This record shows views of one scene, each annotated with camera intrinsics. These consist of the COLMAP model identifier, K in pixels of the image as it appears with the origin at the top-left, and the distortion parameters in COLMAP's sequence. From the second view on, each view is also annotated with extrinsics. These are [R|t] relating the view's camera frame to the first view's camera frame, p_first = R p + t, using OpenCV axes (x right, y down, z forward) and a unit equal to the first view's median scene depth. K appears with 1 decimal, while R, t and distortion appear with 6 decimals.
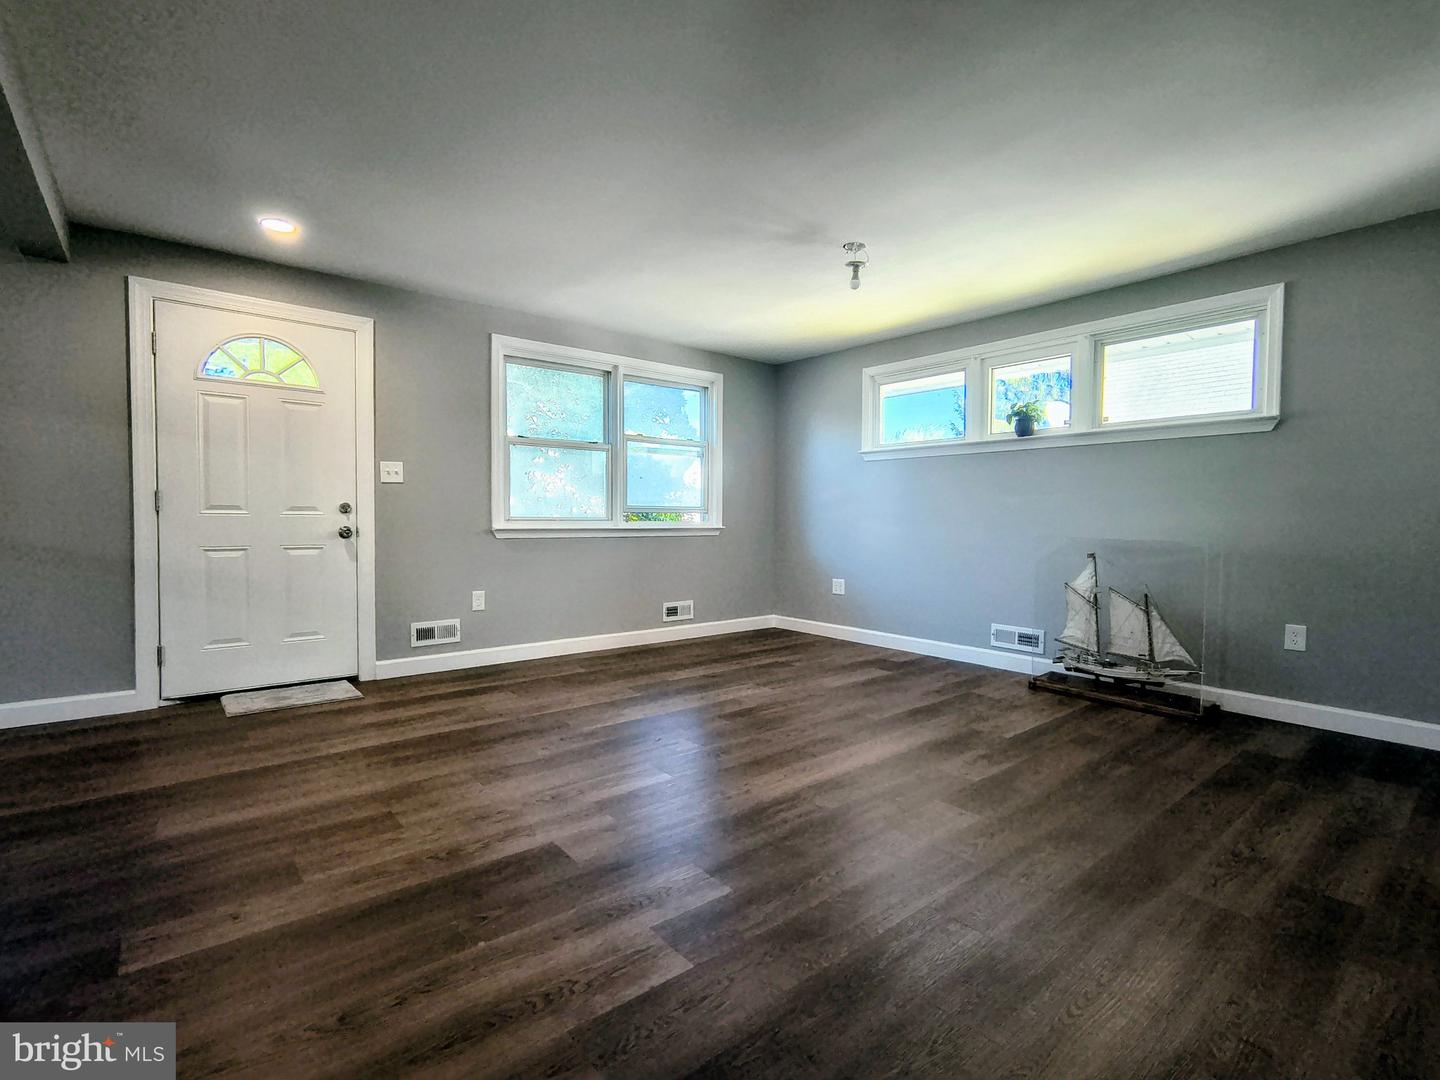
lens RADIAL K [[680.2, 0, 720.0], [0, 680.2, 540.0], [0, 0, 1]] dist [-0.001031, -0.000147]
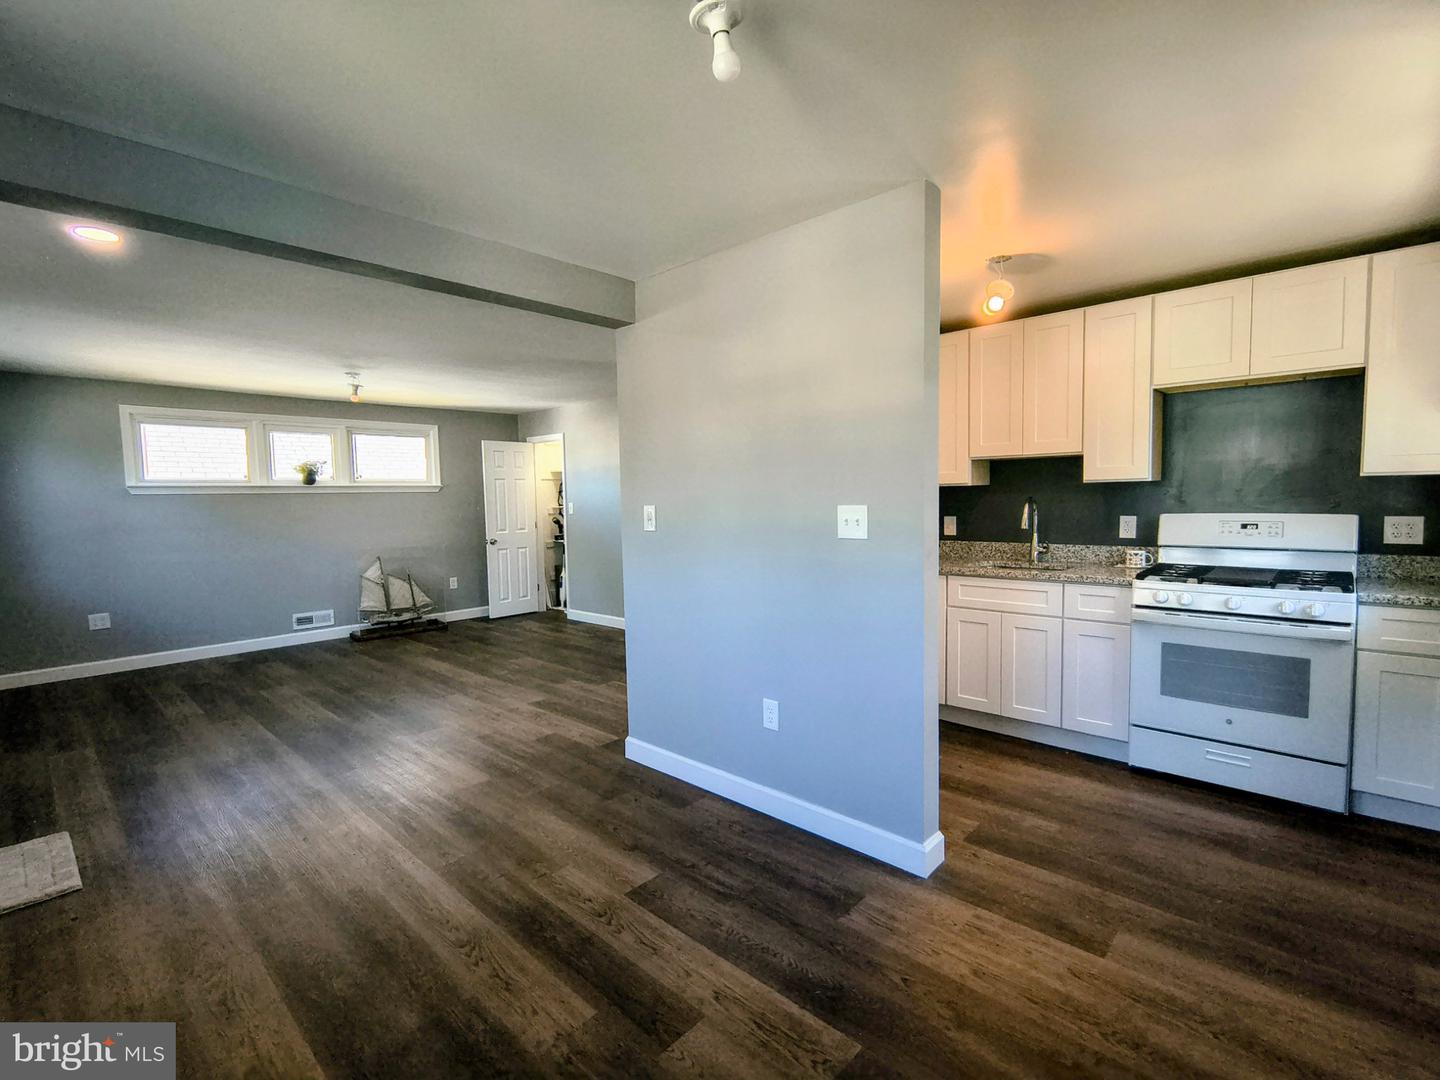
lens RADIAL K [[680.2, 0, 720.0], [0, 680.2, 540.0], [0, 0, 1]] dist [-0.001031, -0.000147]
pose [[-0.131029, -0.070578, 0.988863, -1.393700], [0.051022, 0.995661, 0.077824, -0.122123], [-0.990065, 0.060651, -0.126859, 0.362446]]
